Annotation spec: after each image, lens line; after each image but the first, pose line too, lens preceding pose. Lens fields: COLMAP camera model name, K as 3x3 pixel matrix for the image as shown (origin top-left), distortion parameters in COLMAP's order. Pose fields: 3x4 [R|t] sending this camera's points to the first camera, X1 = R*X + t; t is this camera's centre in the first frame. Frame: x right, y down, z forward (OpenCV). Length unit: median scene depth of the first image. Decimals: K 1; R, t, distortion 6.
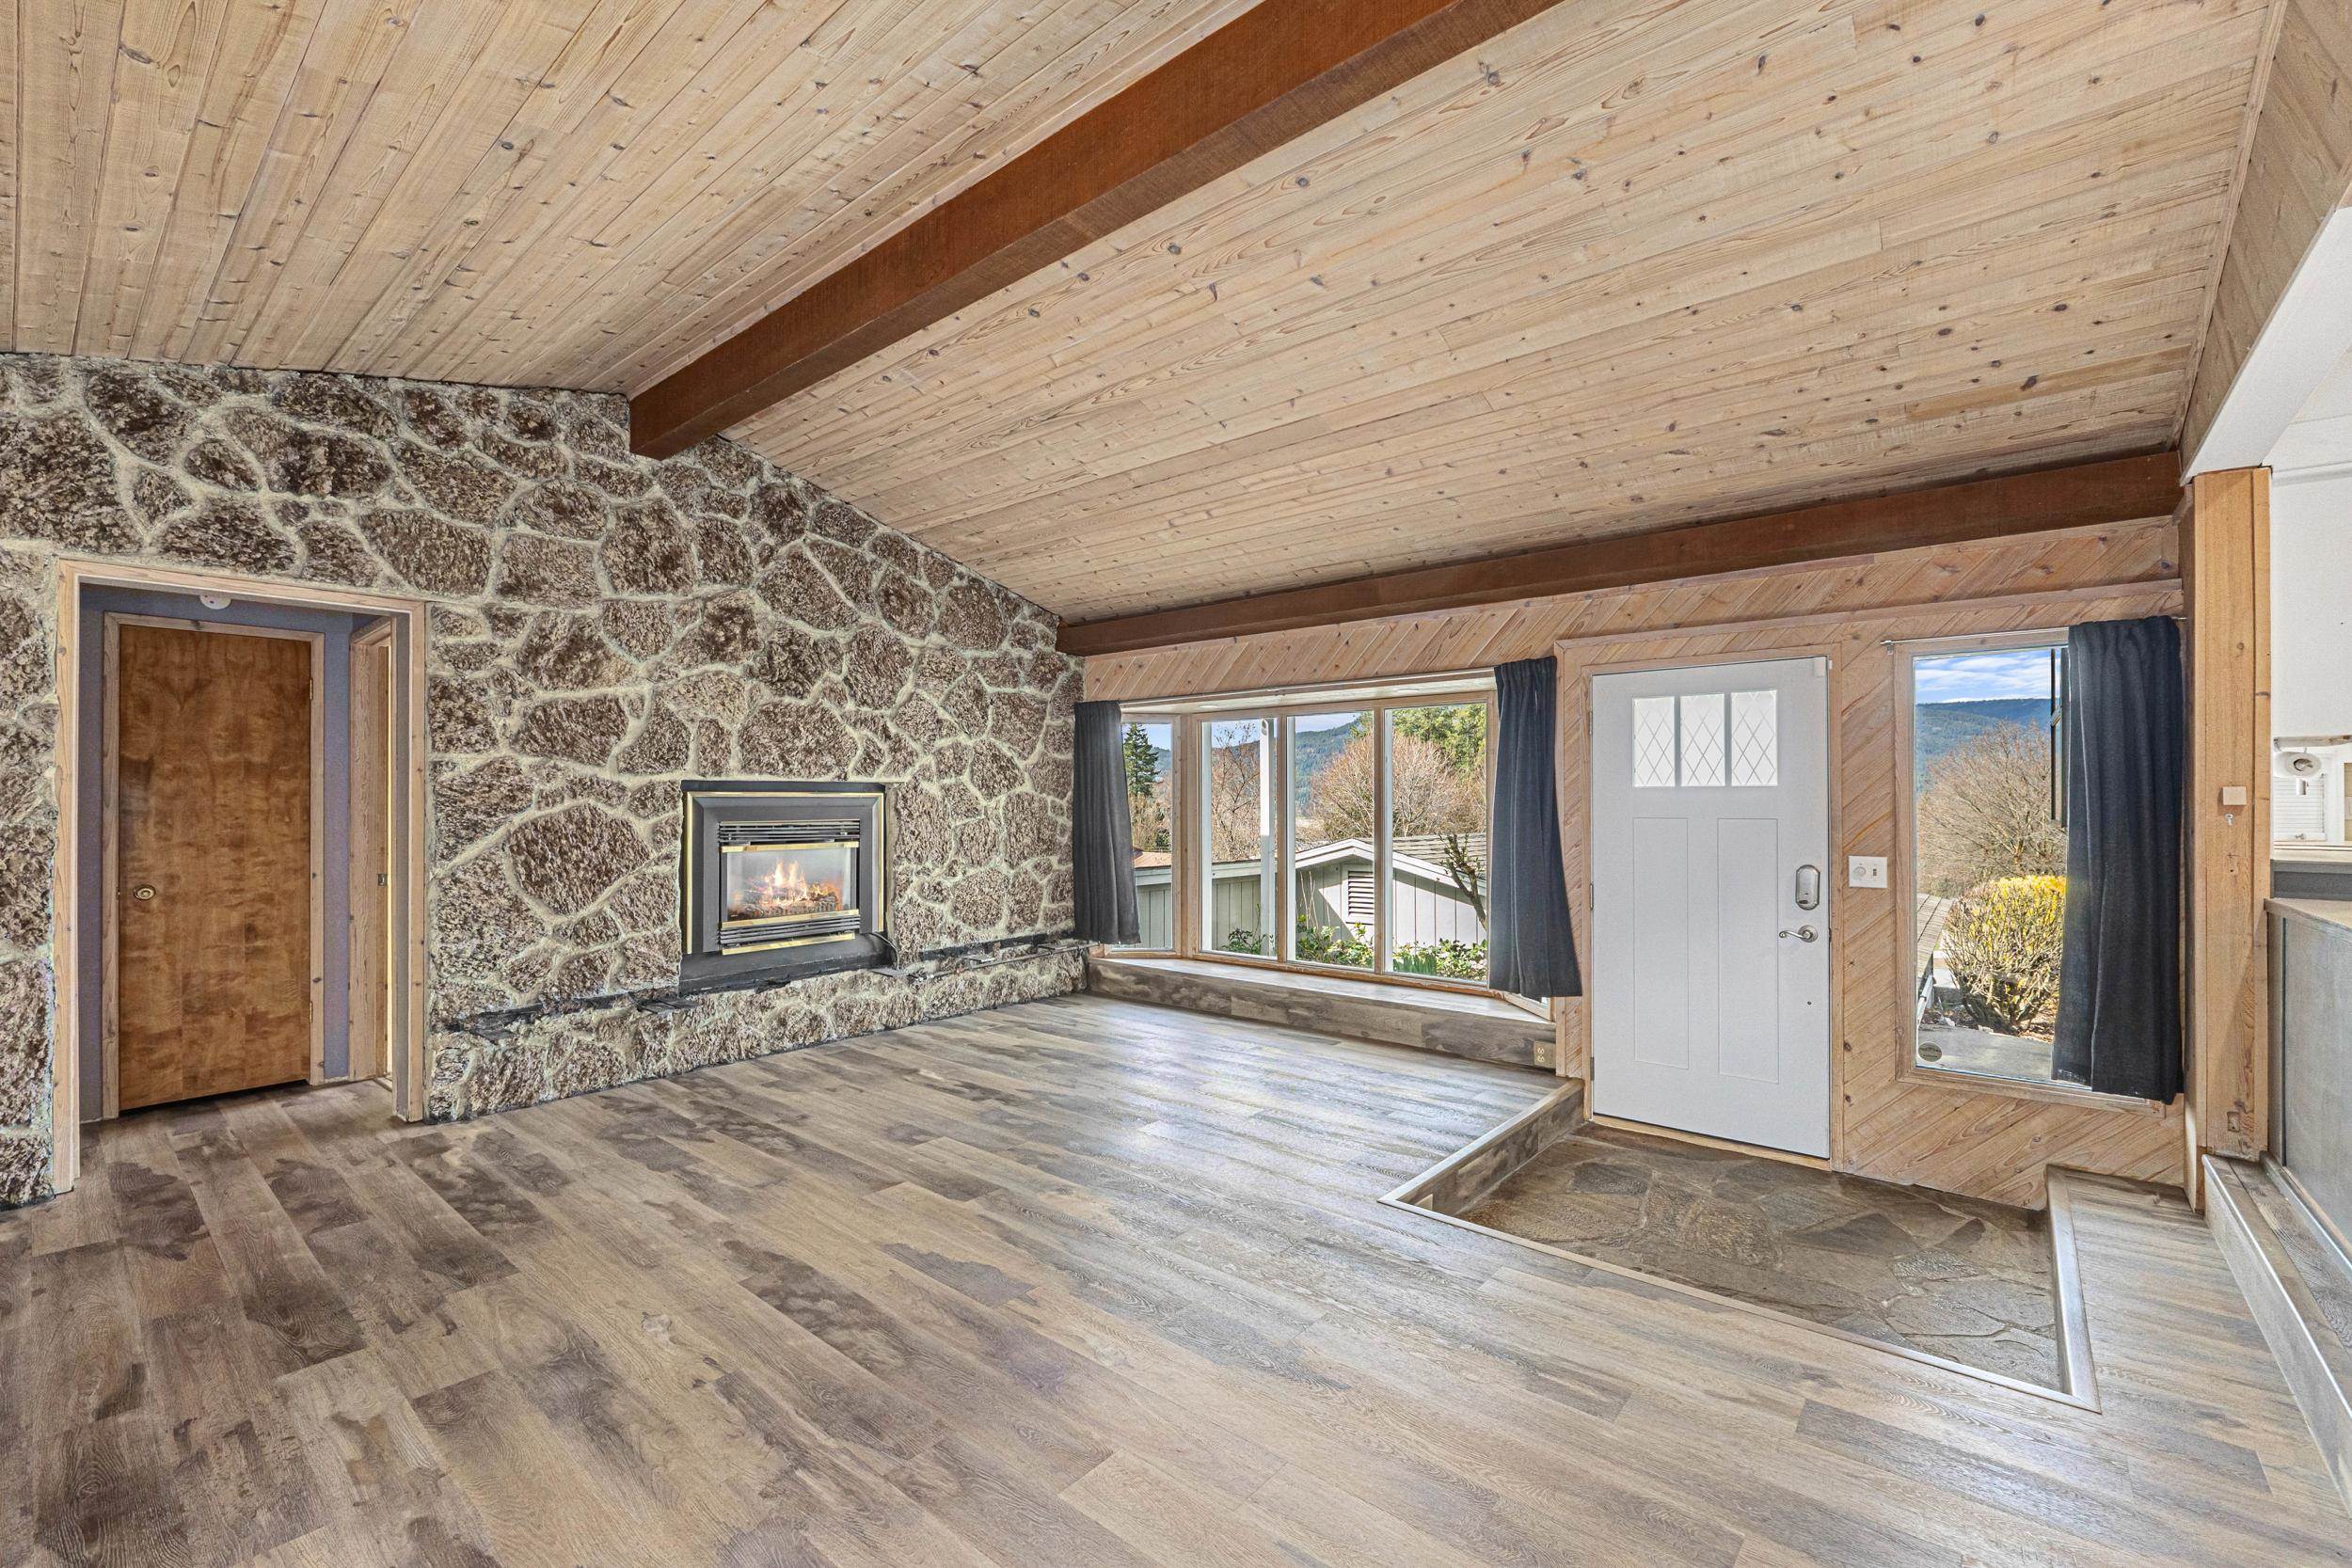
lens RADIAL K [[988.3, 0, 1170.6], [0, 988.3, 795.2], [0, 0, 1]] dist [-0.002492, -0.000731]
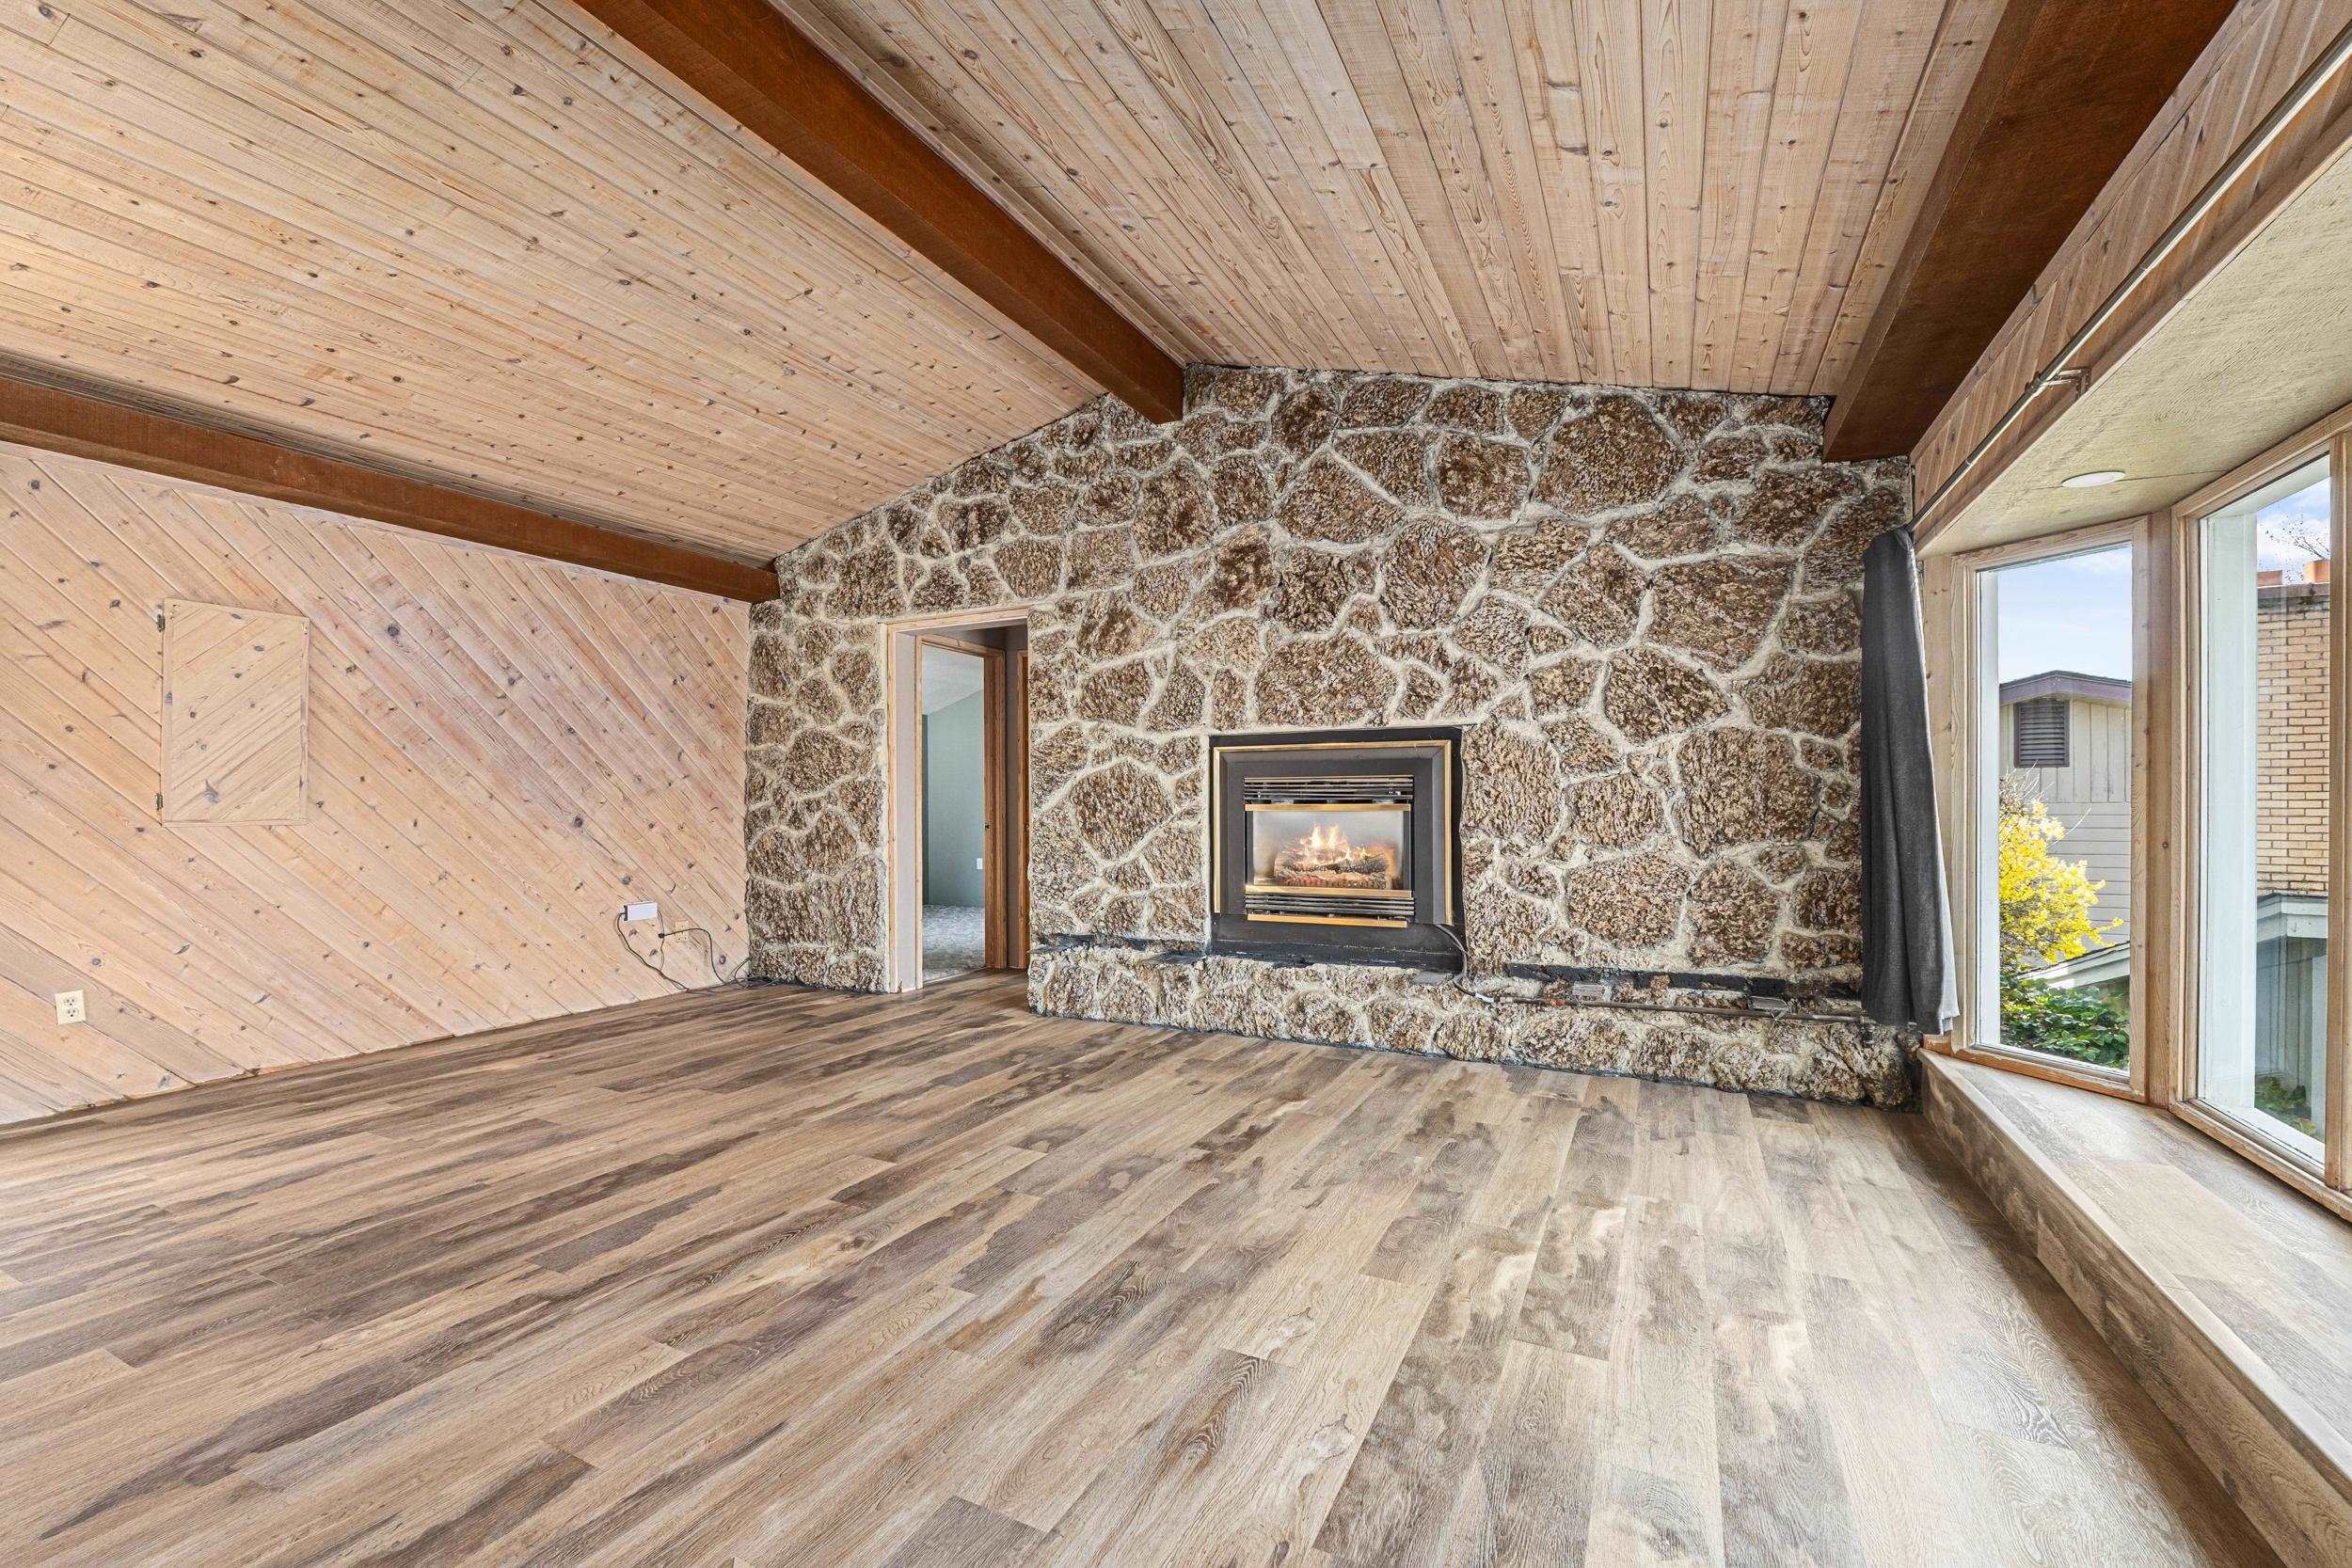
lens RADIAL K [[1009.2, 0, 1168.7], [0, 1009.2, 802.2], [0, 0, 1]] dist [-0.009055, -0.000070]
pose [[0.222504, 0.006715, -0.974909, 0.521646], [0.013815, 0.999854, 0.010040, 0.044347], [0.974834, -0.015702, 0.222379, 0.803876]]
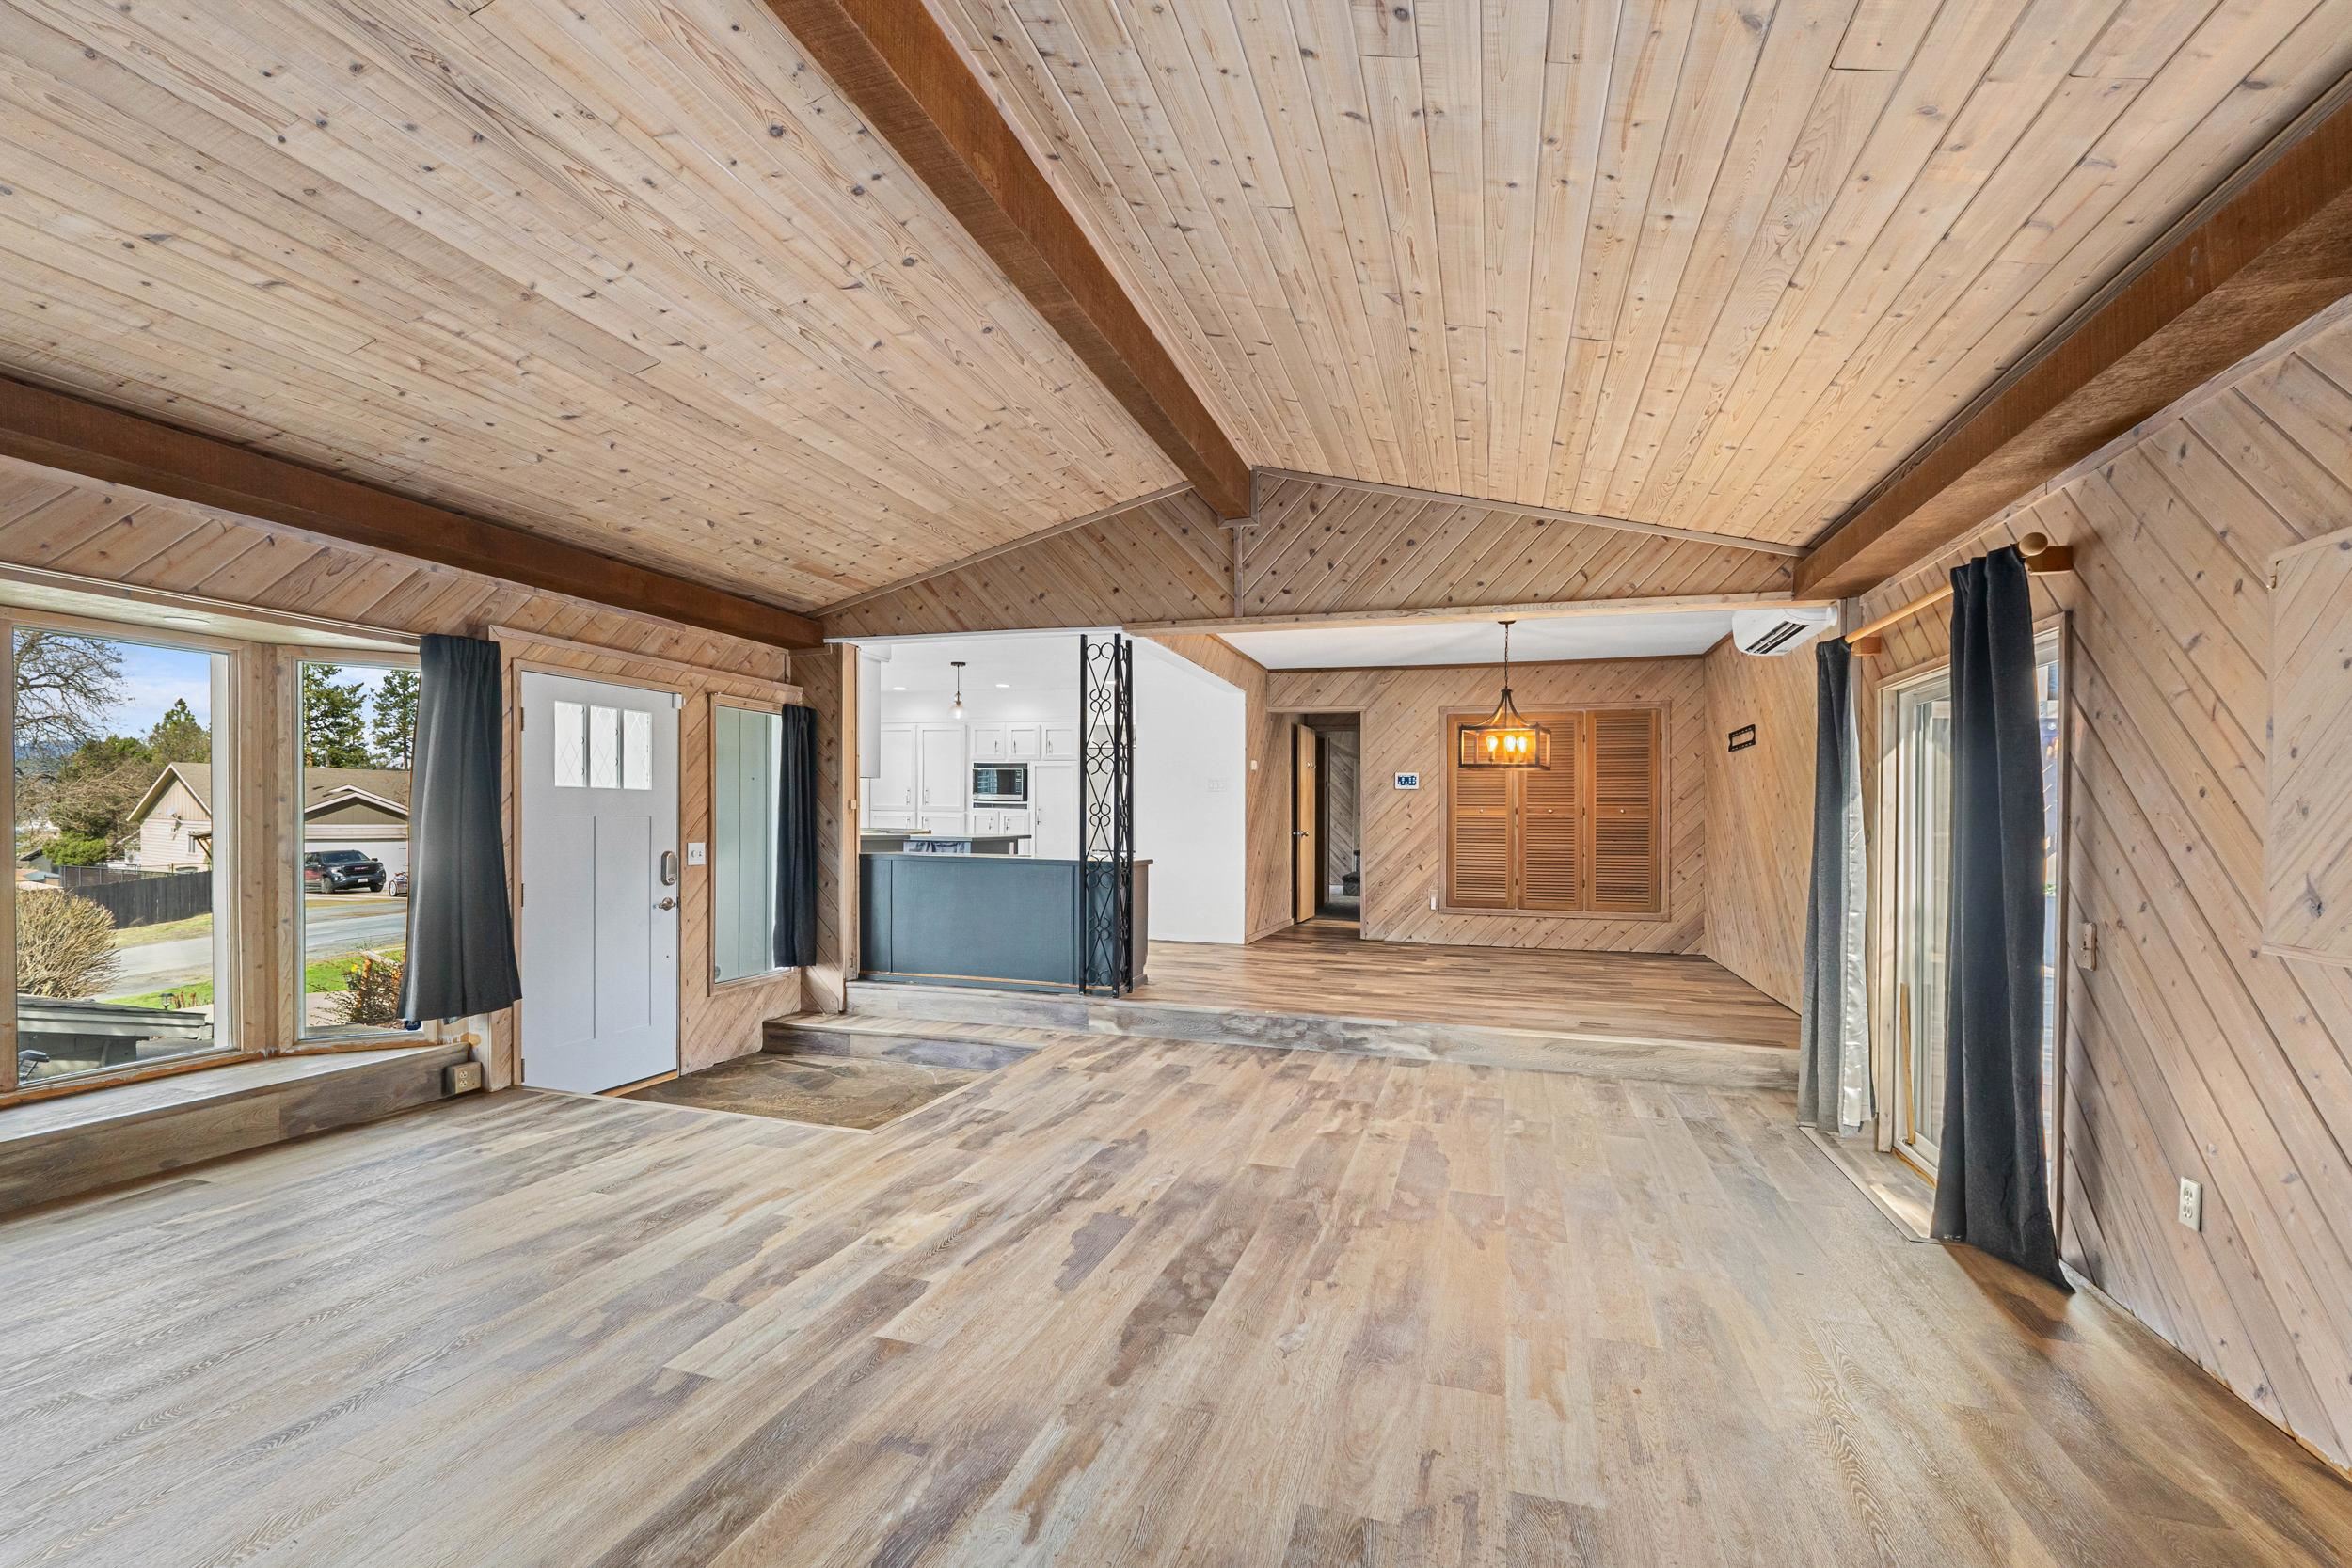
lens RADIAL K [[1026.1, 0, 1112.5], [0, 1026.1, 779.1], [0, 0, 1]] dist [0.035818, -0.000235]
pose [[-0.332328, 0.030690, 0.942664, -0.799061], [-0.022666, 0.998922, -0.040512, 0.017004], [-0.942891, -0.034830, -0.331275, 0.847063]]
